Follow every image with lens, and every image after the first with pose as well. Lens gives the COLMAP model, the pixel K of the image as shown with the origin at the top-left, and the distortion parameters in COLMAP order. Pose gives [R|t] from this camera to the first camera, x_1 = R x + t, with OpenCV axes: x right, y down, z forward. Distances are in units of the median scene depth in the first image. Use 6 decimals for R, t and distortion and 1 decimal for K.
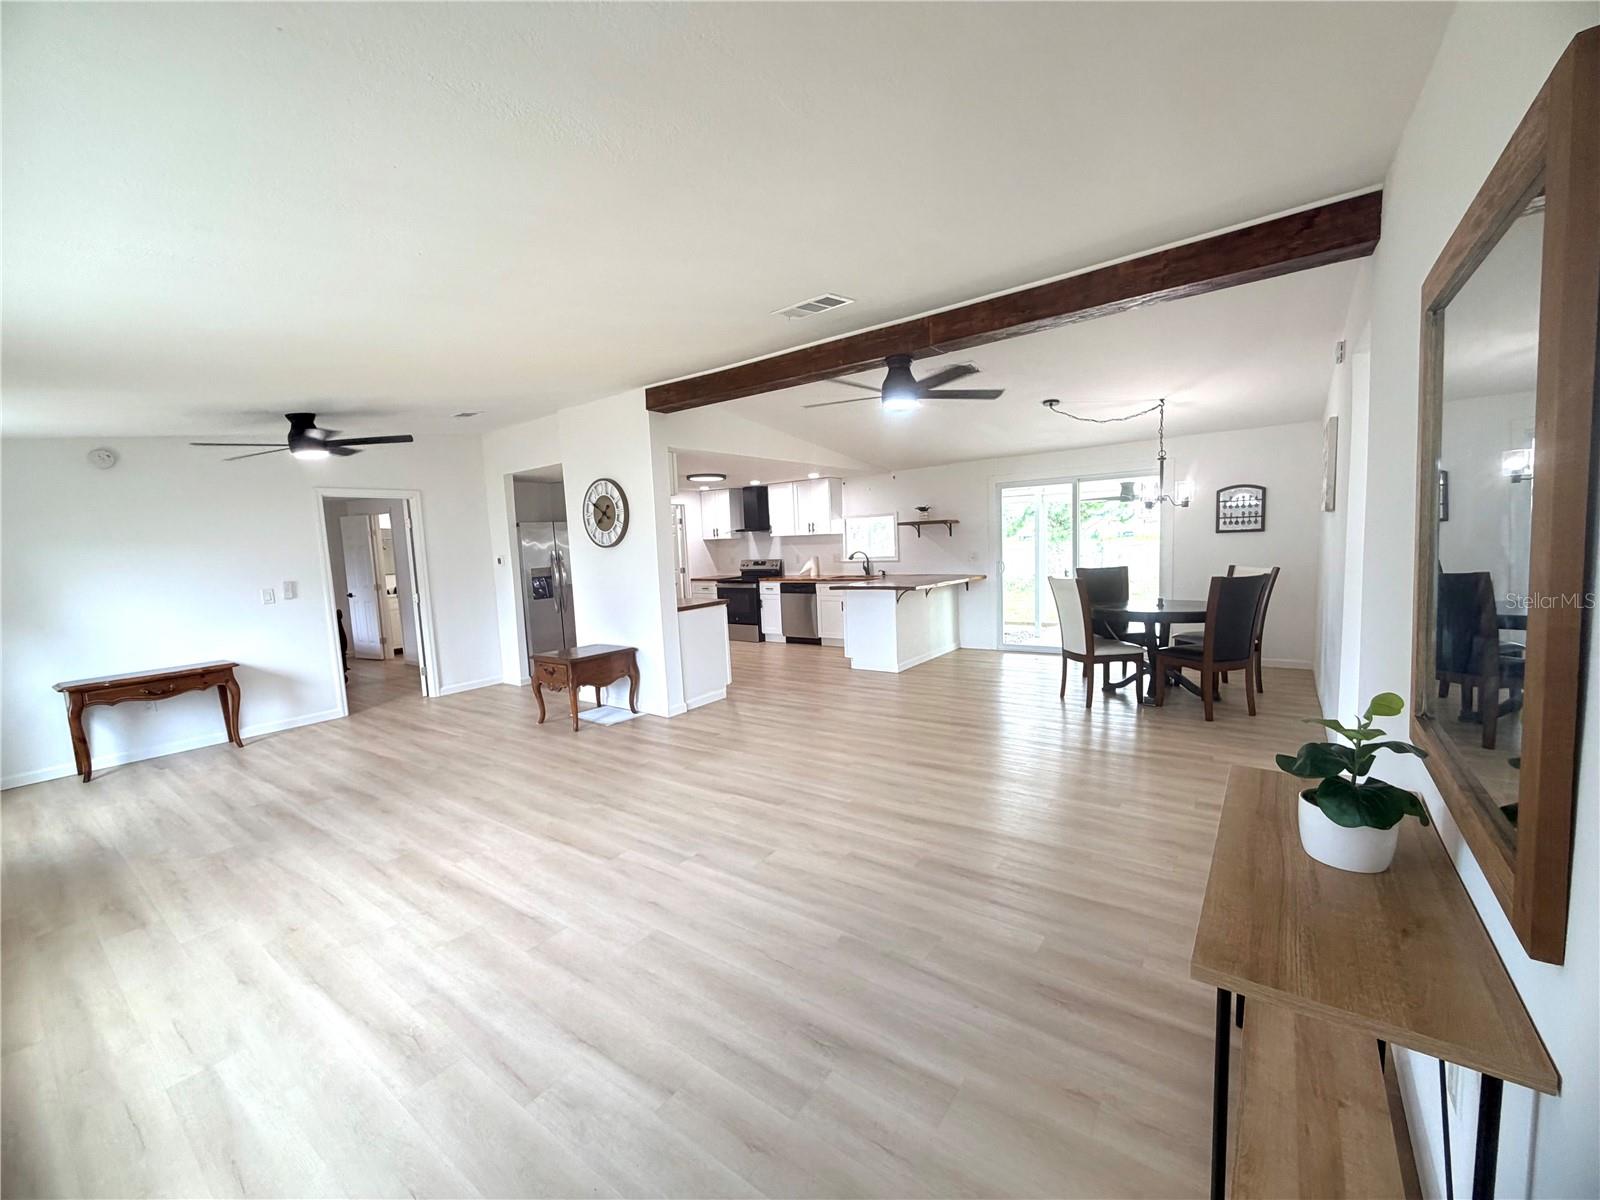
lens RADIAL K [[639.3, 0, 793.6], [0, 639.3, 601.7], [0, 0, 1]] dist [-0.000886, -0.000441]
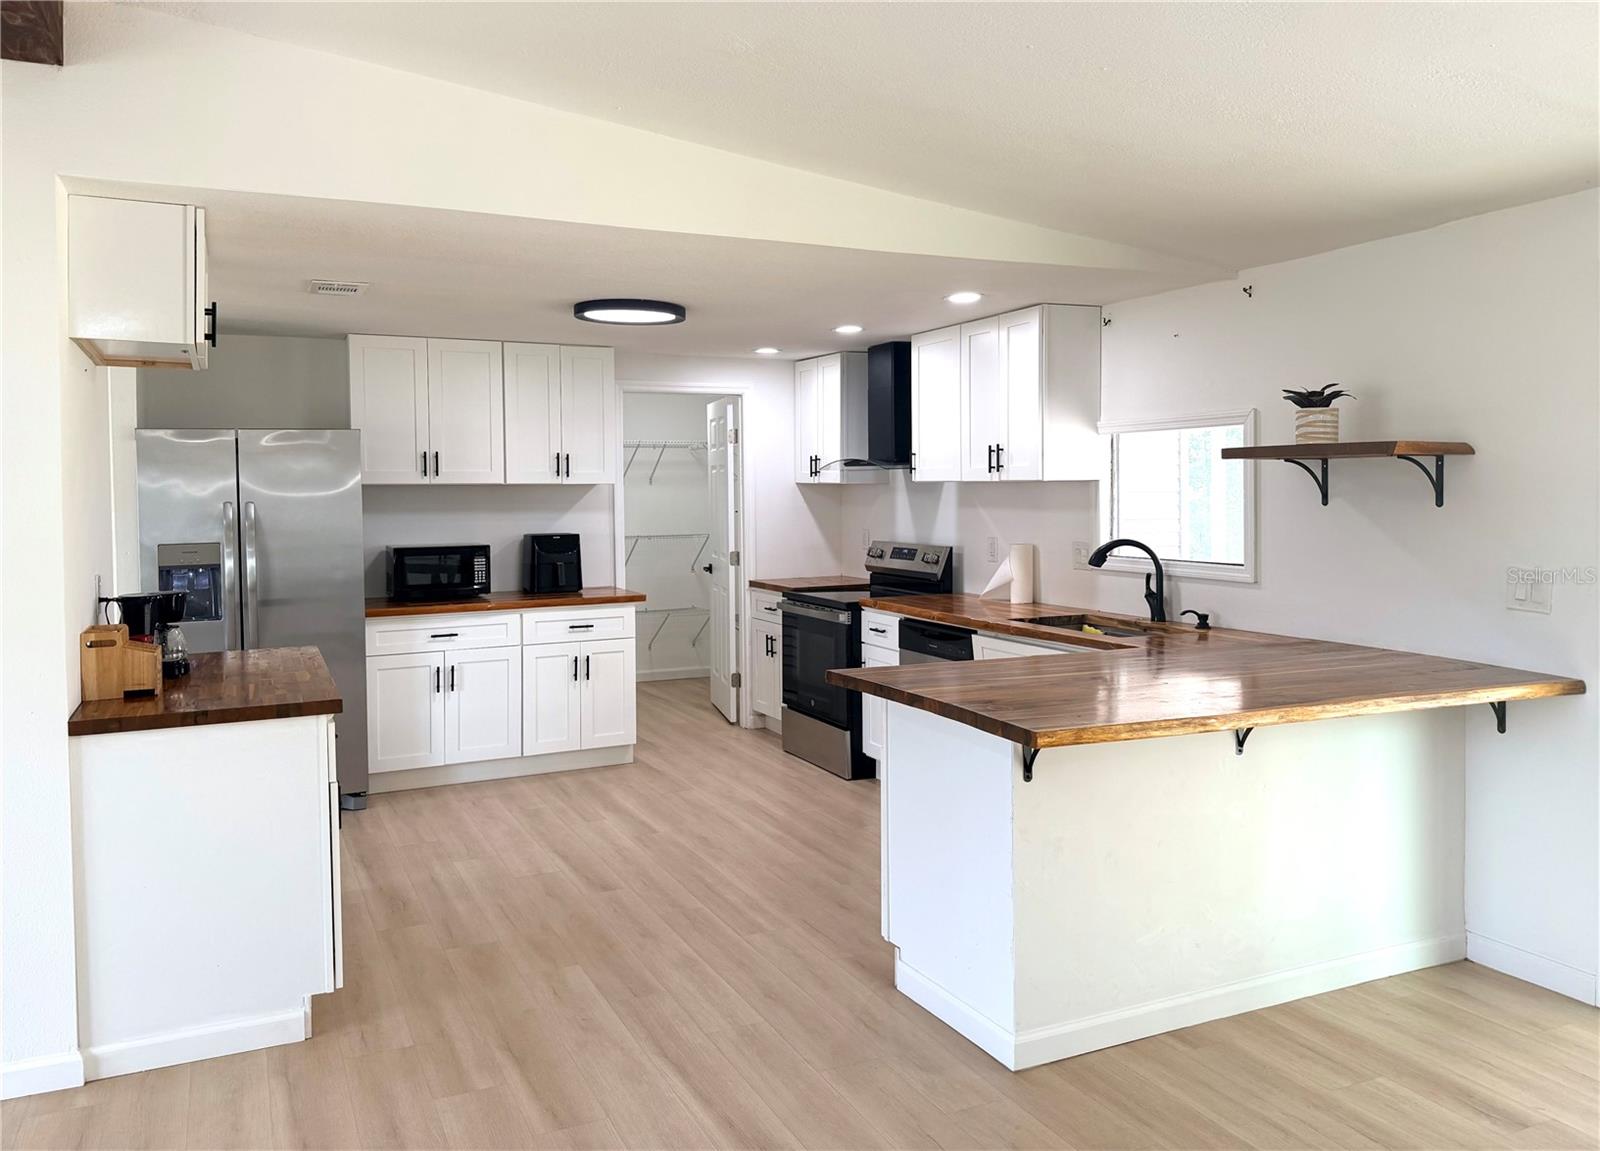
lens RADIAL K [[1176.4, 0, 762.2], [0, 1176.4, 513.9], [0, 0, 1]] dist [0.047726, -0.048629]
pose [[0.875189, 0.046511, -0.481539, 0.342146], [-0.075691, 0.996274, -0.041338, -0.084741], [0.477823, 0.072627, 0.875449, 0.655883]]
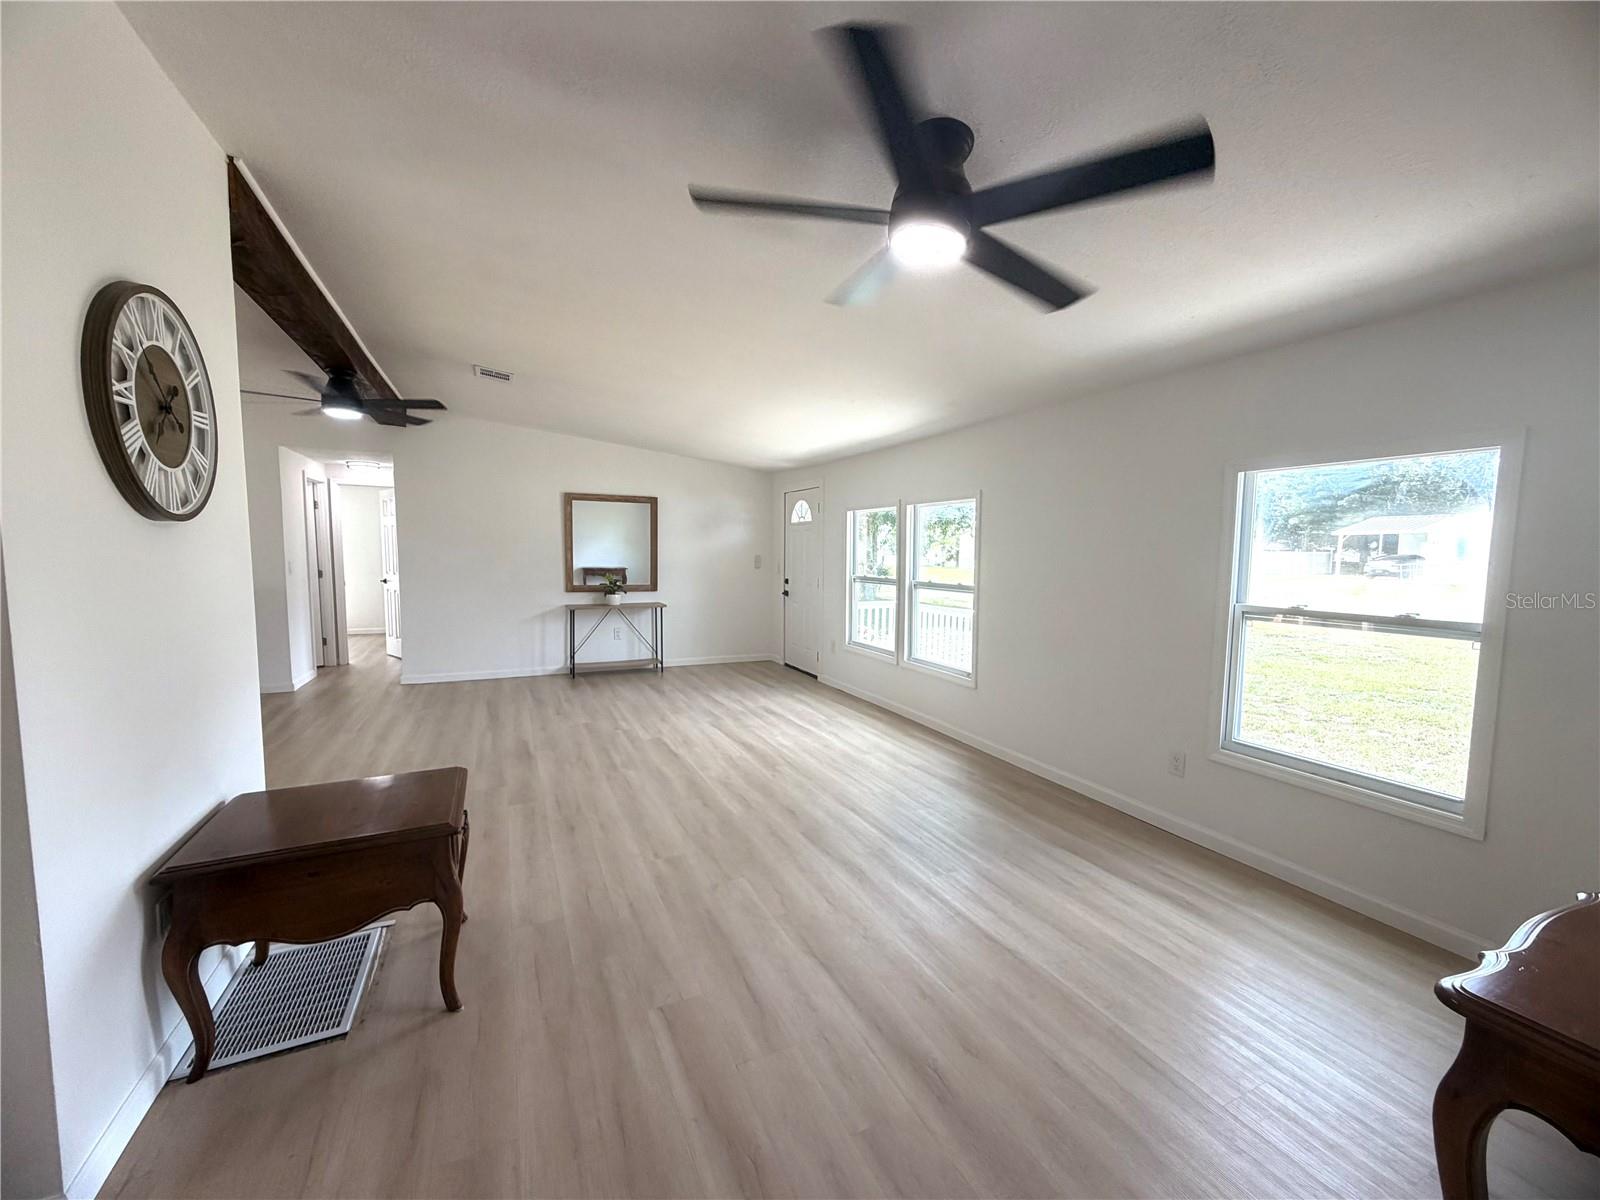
lens RADIAL K [[639.3, 0, 801.2], [0, 639.3, 603.2], [0, 0, 1]] dist [-0.000886, -0.000441]
pose [[-0.882655, -0.004904, 0.469995, -0.709763], [0.073095, 0.986347, 0.147566, -0.068662], [-0.464302, 0.164605, -0.870246, 1.145460]]
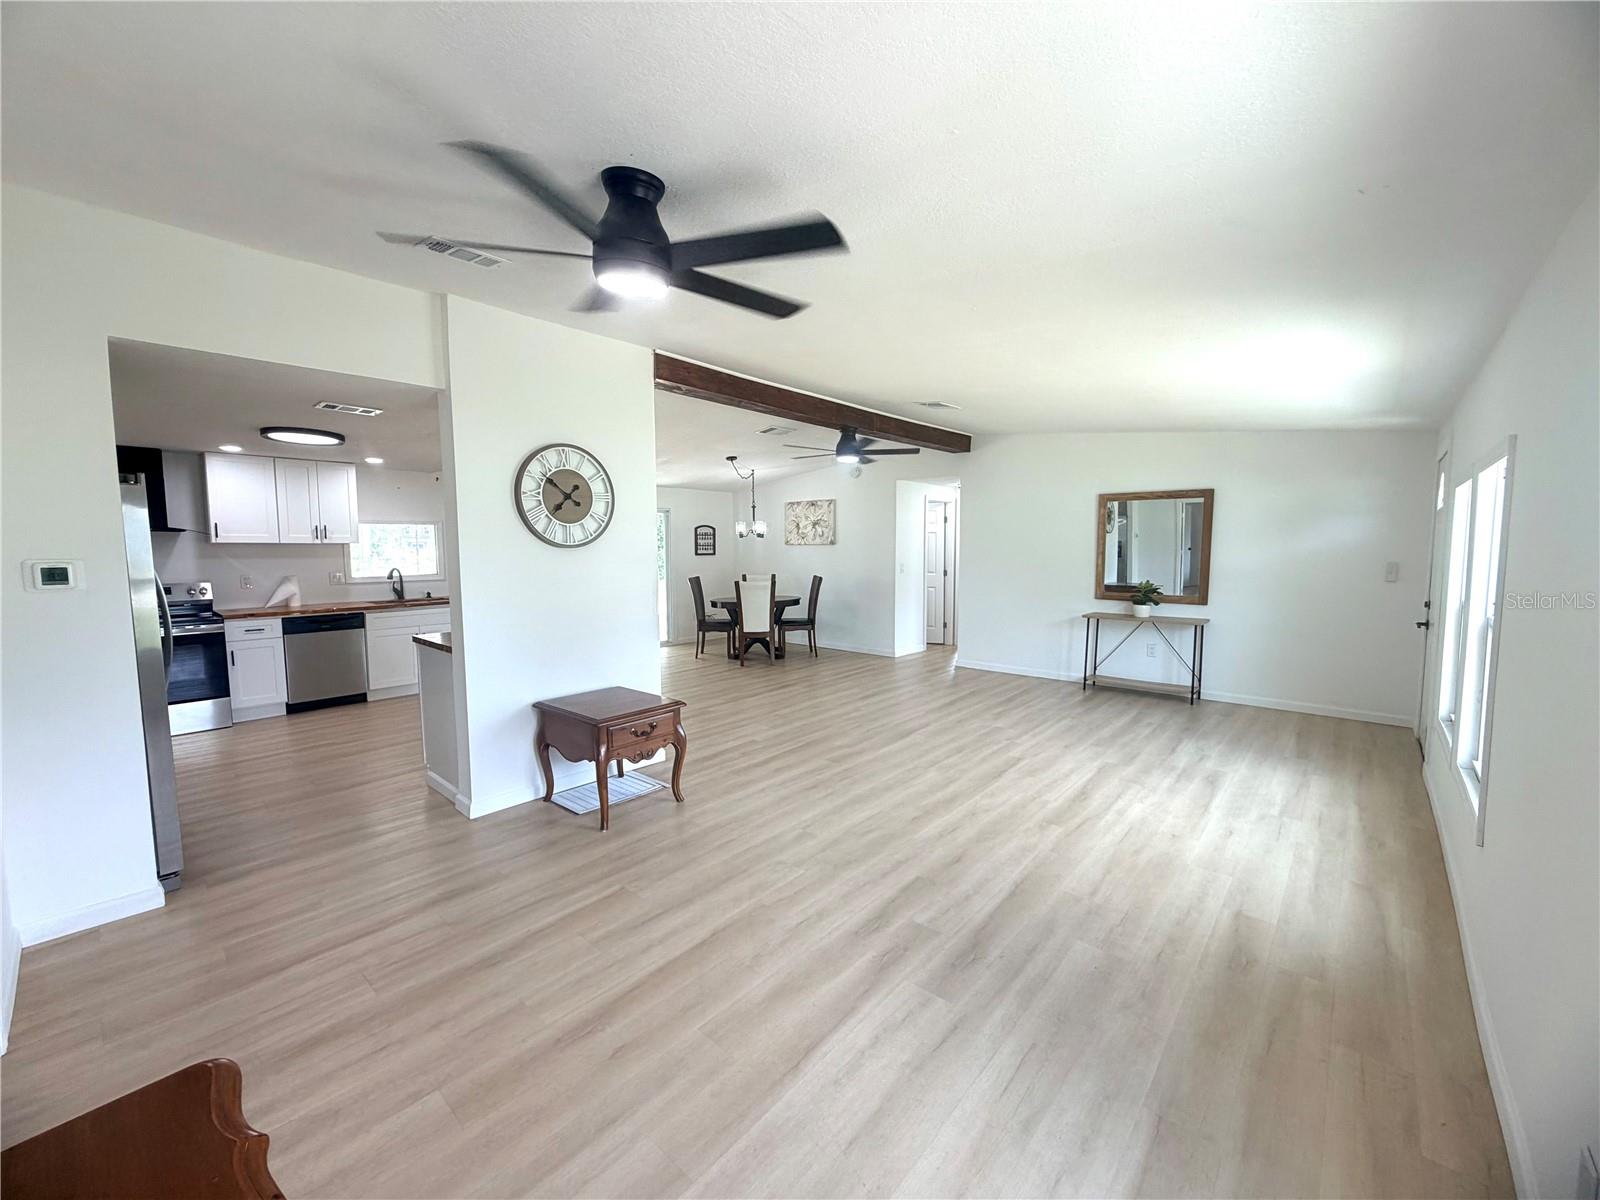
lens RADIAL K [[639.3, 0, 793.9], [0, 639.3, 611.1], [0, 0, 1]] dist [-0.000886, -0.000441]
pose [[0.088521, -0.057083, 0.994437, -0.945697], [0.097270, 0.994080, 0.048404, -0.029265], [-0.991314, 0.092444, 0.093549, 0.720028]]
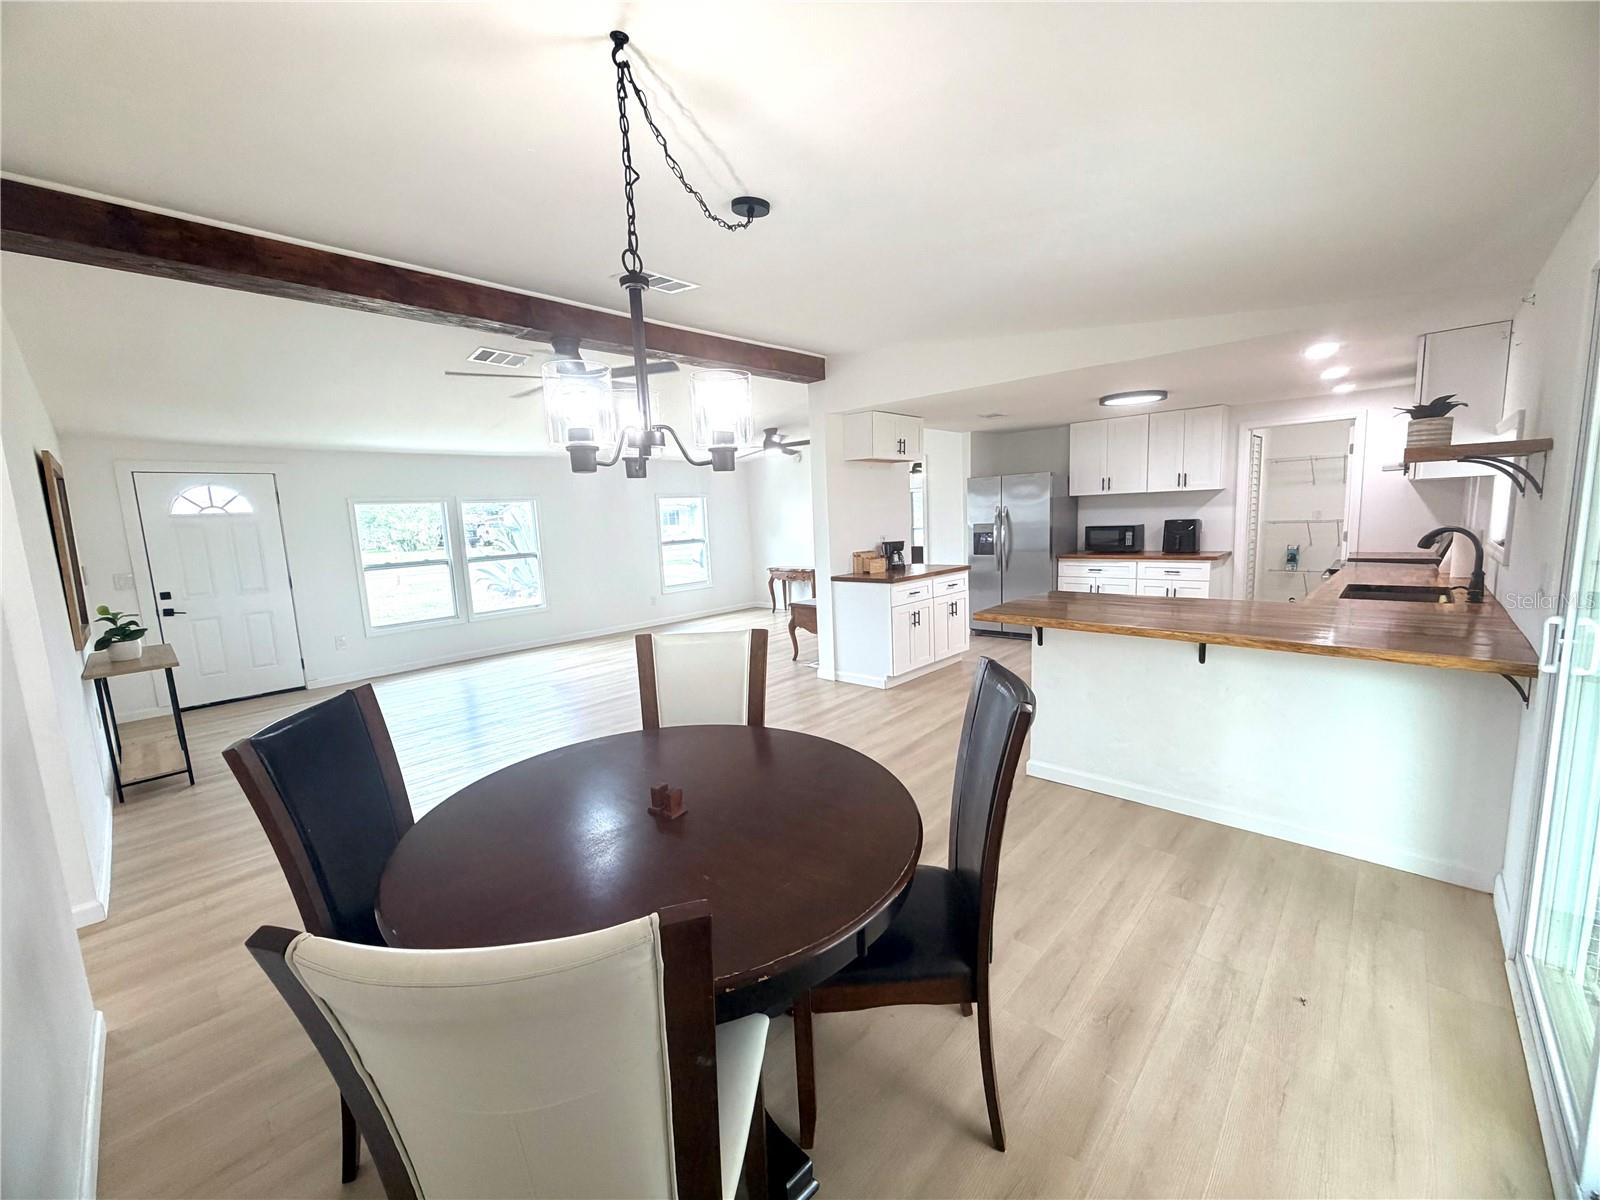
lens RADIAL K [[639.3, 0, 791.9], [0, 639.3, 602.5], [0, 0, 1]] dist [-0.000886, -0.000441]
pose [[-0.109737, 0.187276, -0.976159, 0.794371], [-0.046694, 0.980034, 0.193268, -0.139180], [0.992863, 0.066790, -0.098801, 1.017427]]
